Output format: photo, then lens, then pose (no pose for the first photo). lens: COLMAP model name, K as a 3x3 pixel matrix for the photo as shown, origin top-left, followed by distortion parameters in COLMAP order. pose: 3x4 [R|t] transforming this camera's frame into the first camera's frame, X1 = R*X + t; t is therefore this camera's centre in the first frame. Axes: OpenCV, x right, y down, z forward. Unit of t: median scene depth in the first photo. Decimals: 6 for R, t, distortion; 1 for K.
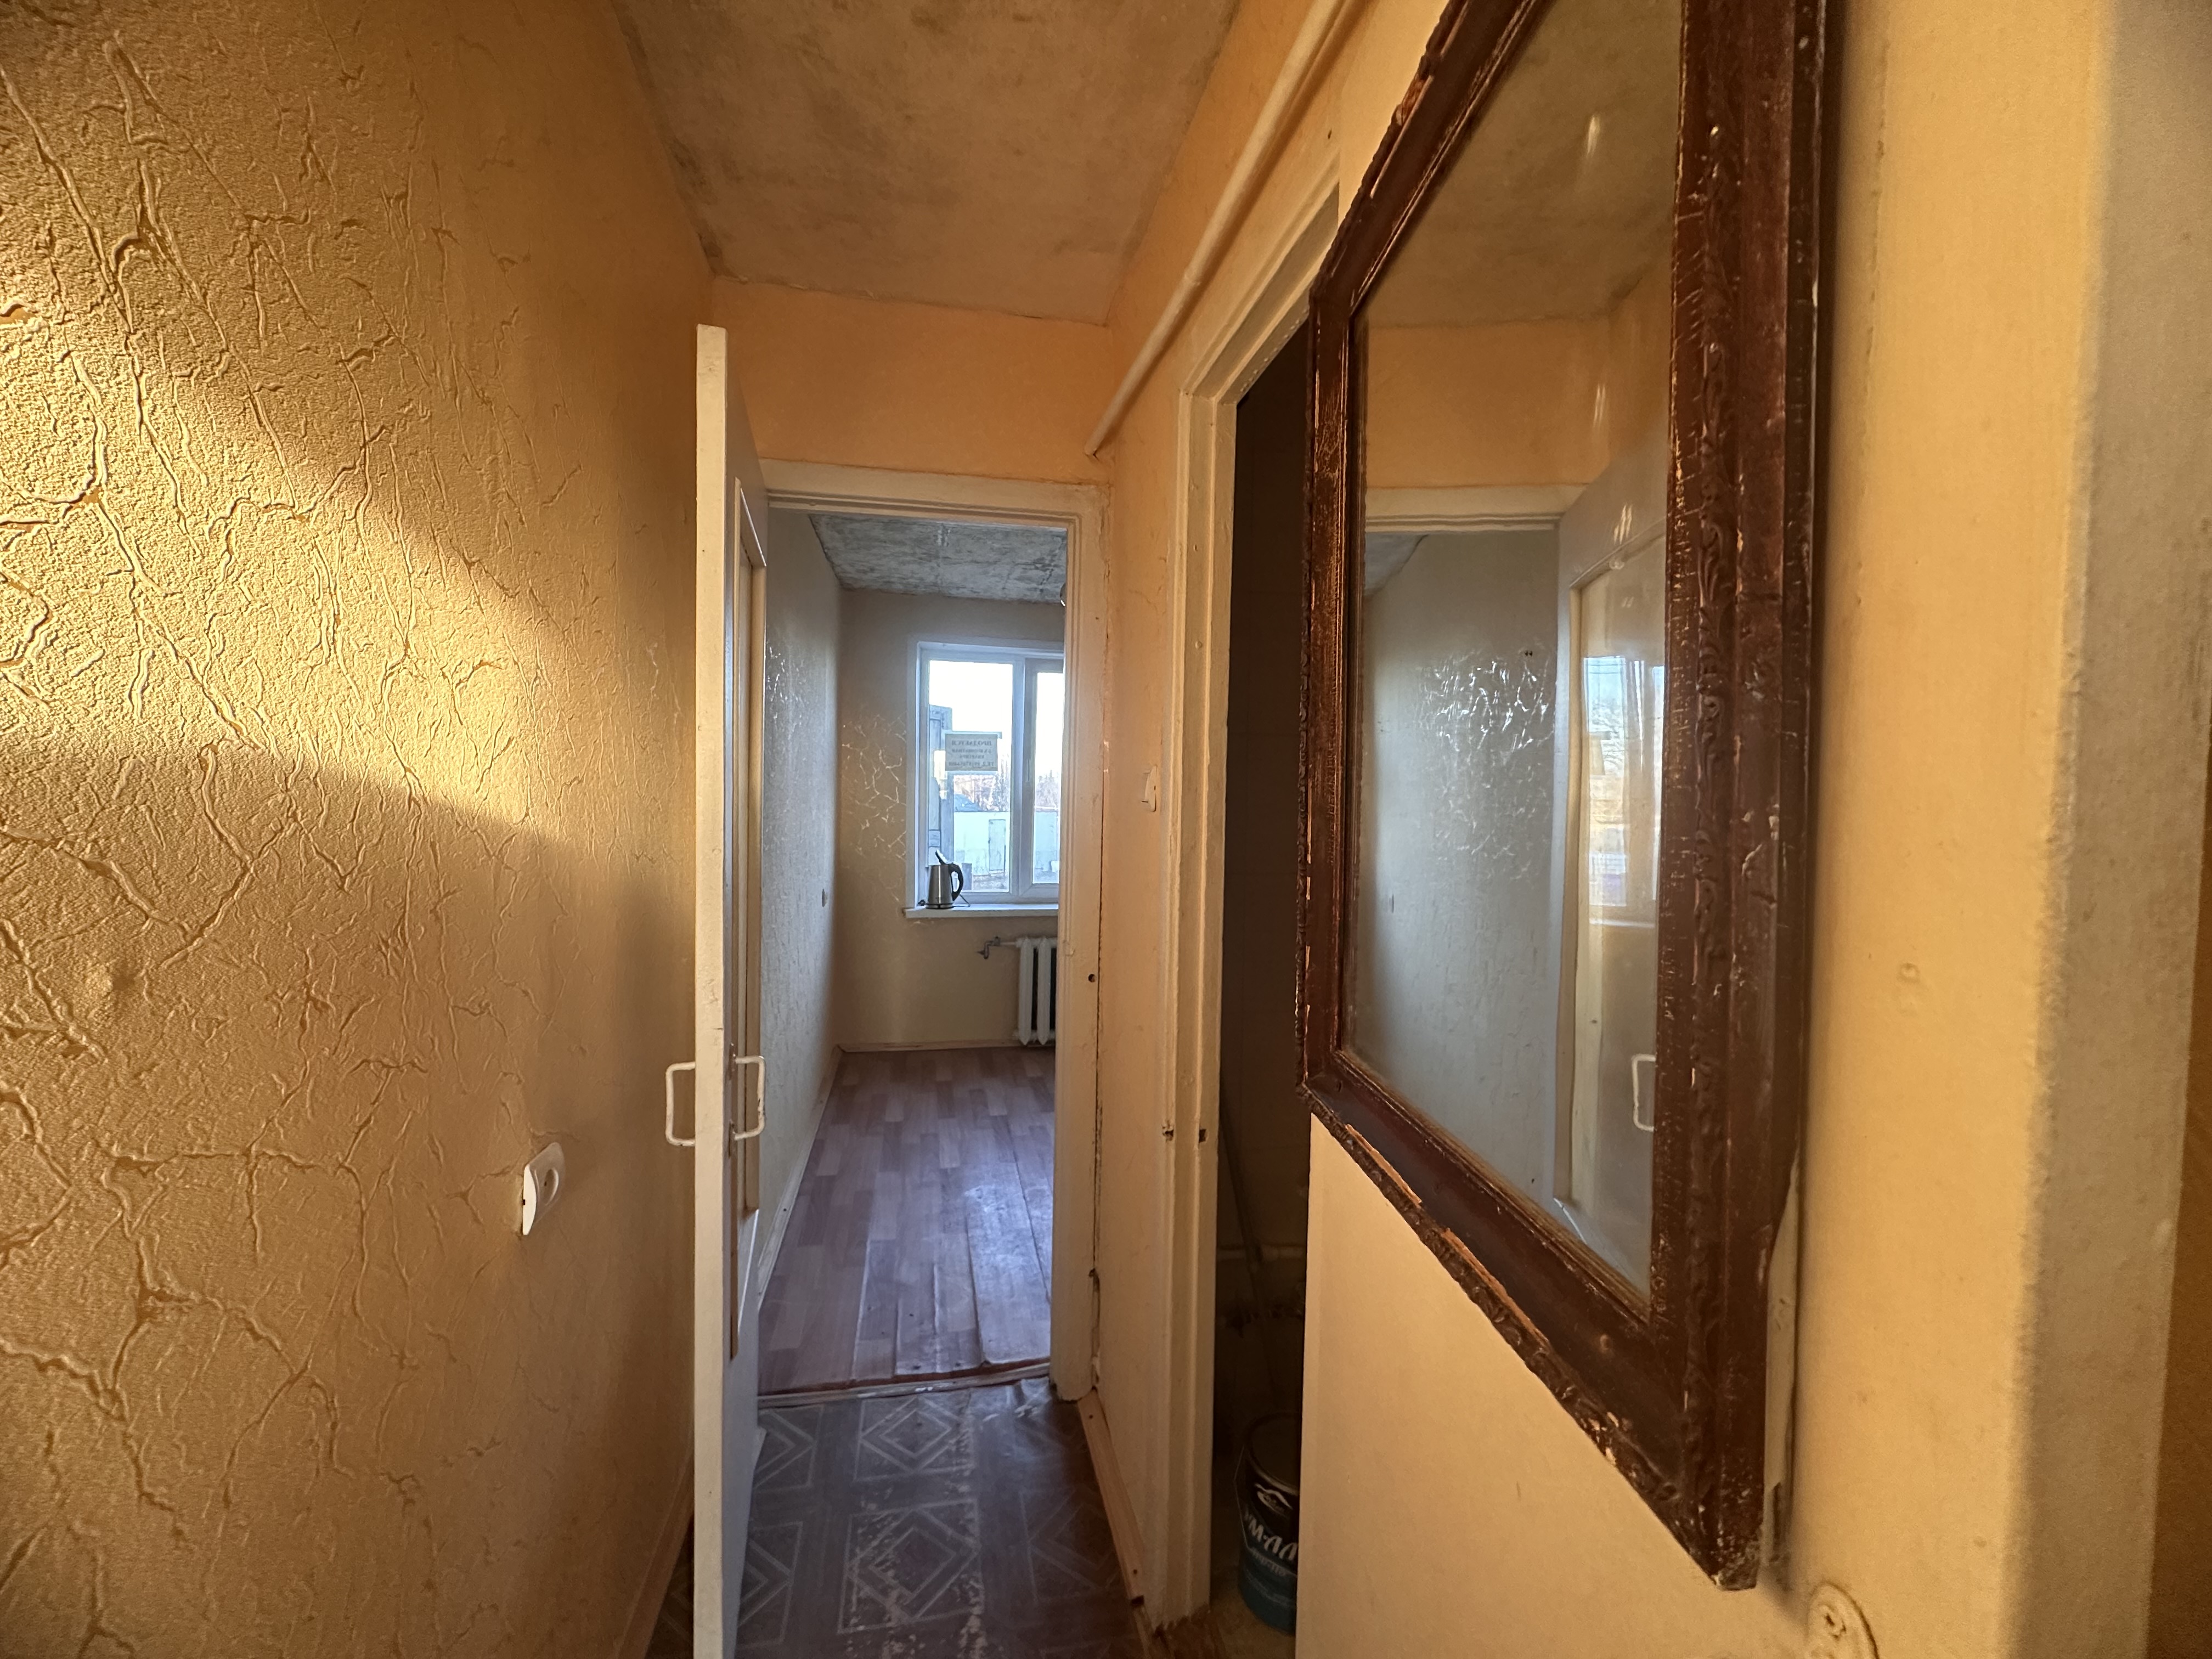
lens RADIAL K [[887.0, 0, 1106.1], [0, 887.0, 830.4], [0, 0, 1]] dist [-0.003171, -0.000287]
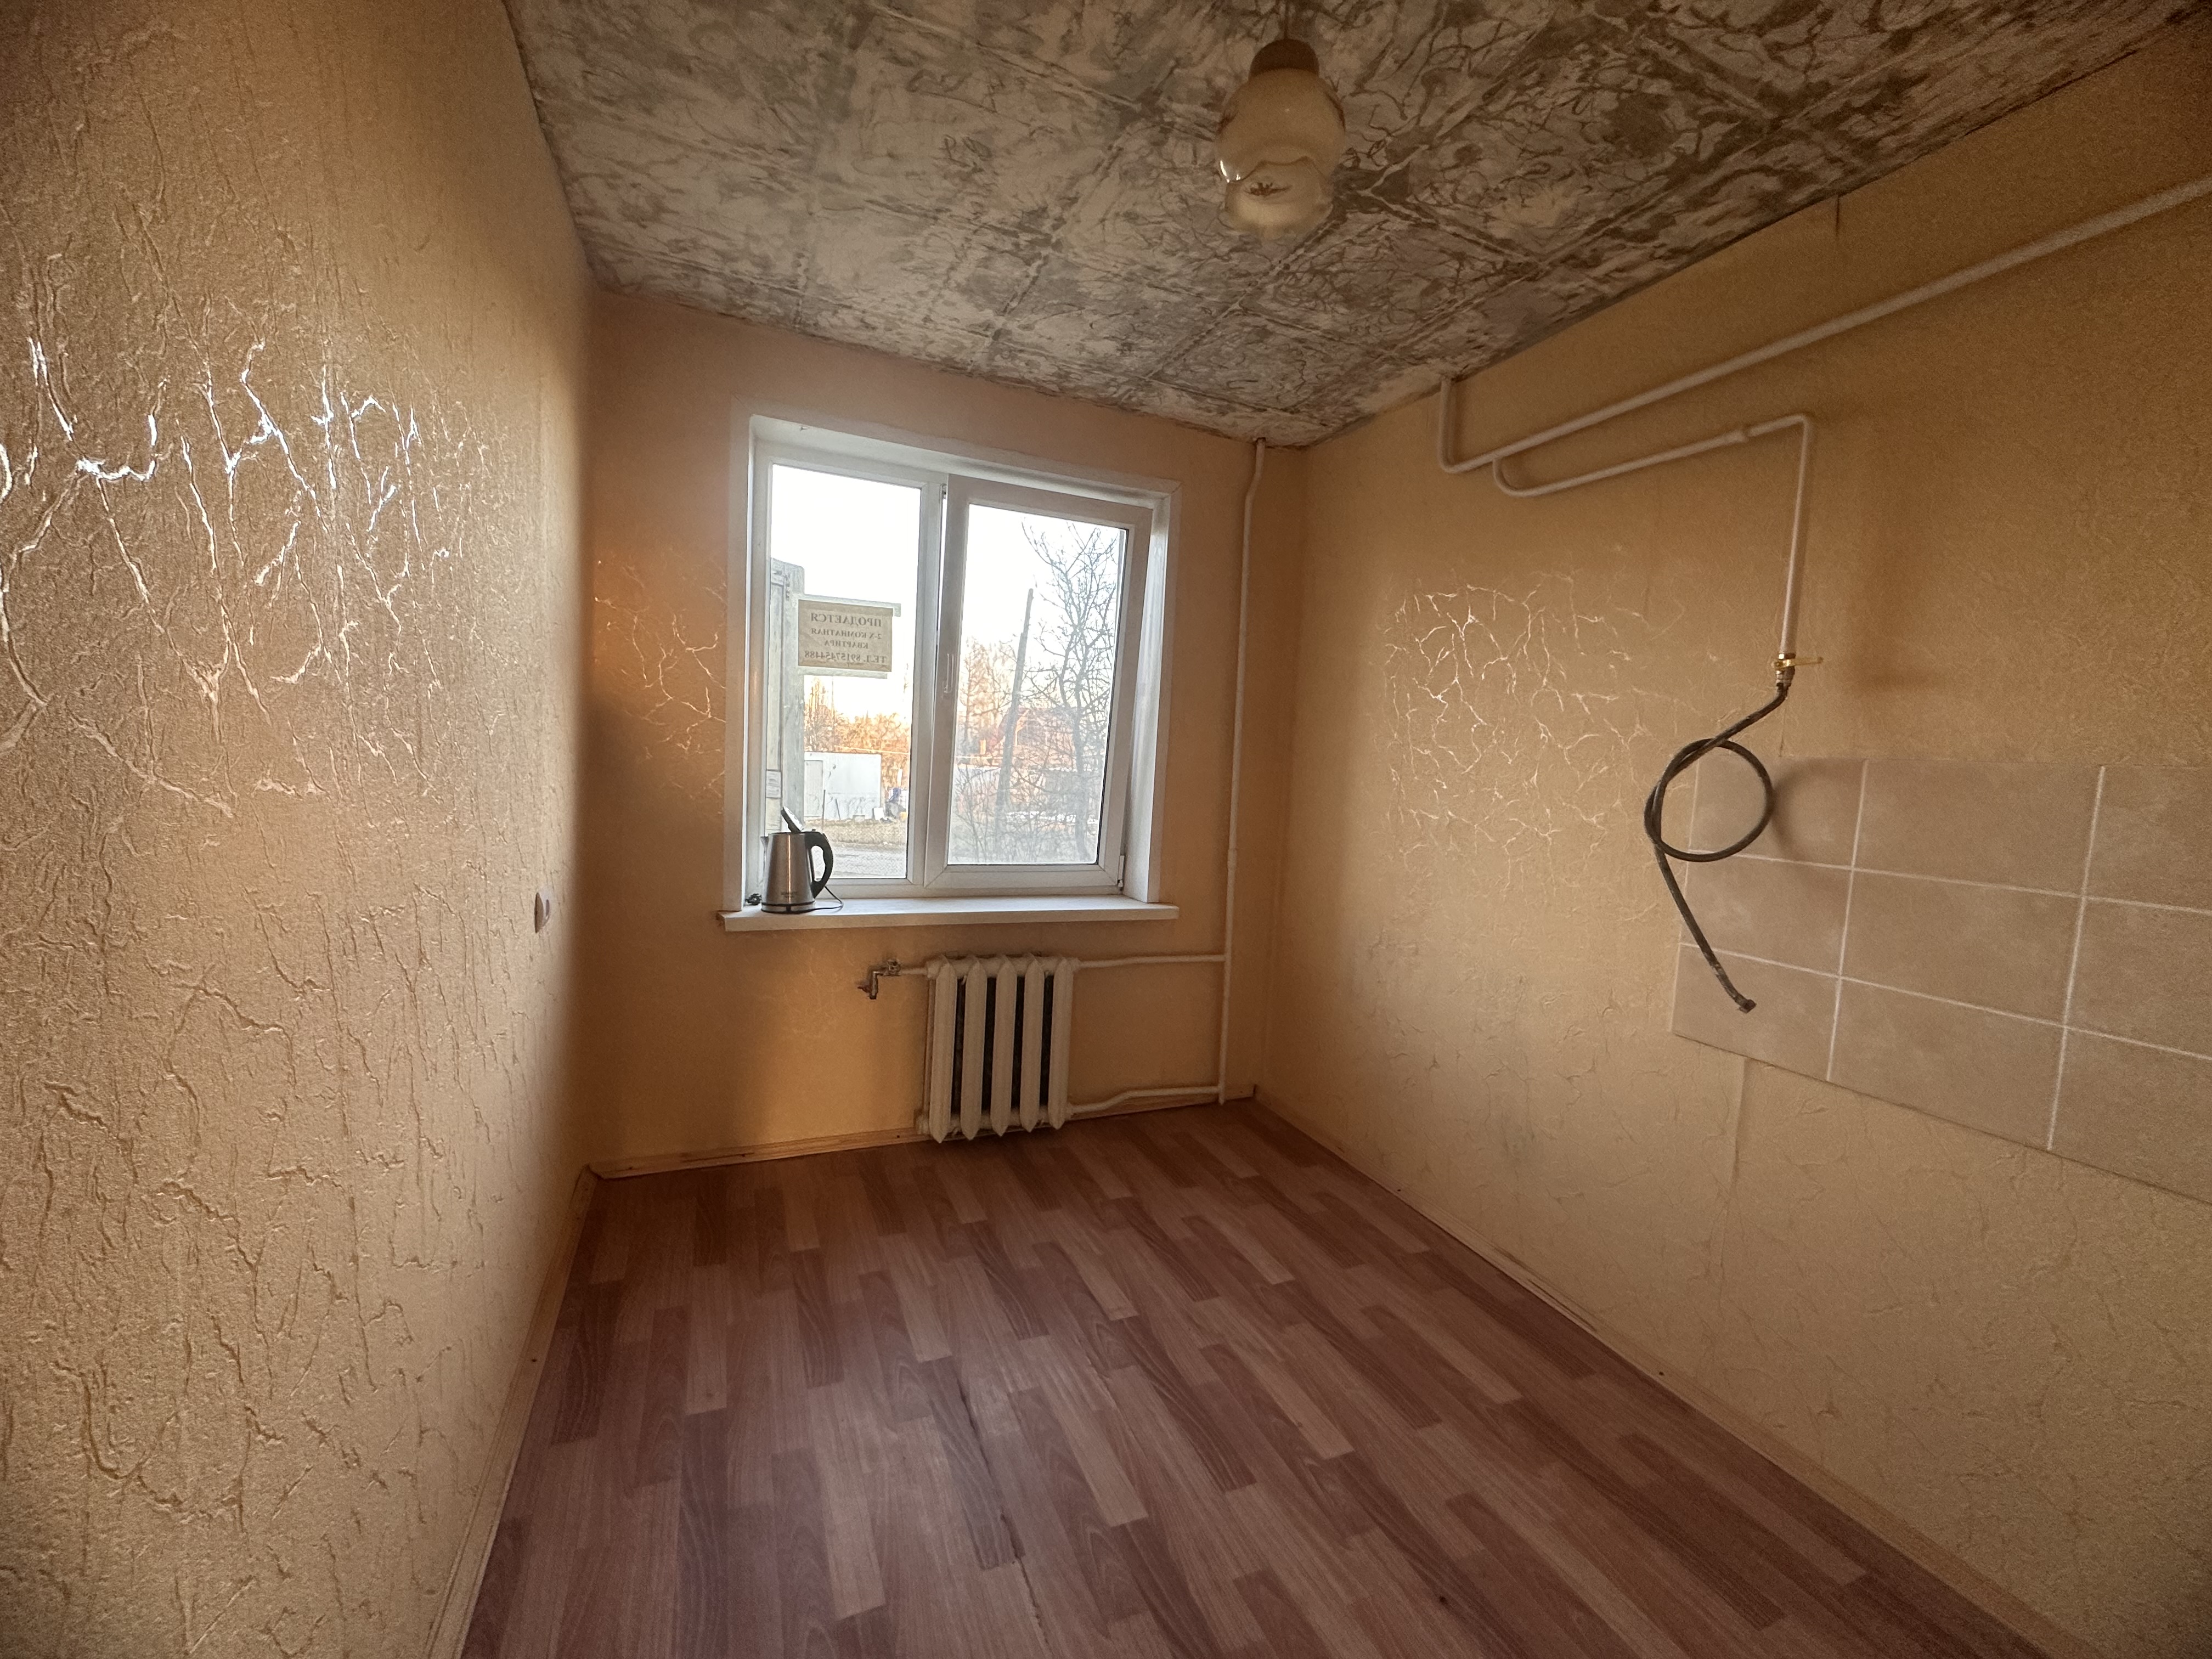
lens RADIAL K [[887.0, 0, 1106.4], [0, 887.0, 827.6], [0, 0, 1]] dist [-0.003171, -0.000287]
pose [[0.978968, 0.017377, 0.203272, -0.108007], [-0.029315, 0.998008, 0.055869, -0.001603], [-0.201896, -0.060653, 0.977527, 0.422595]]
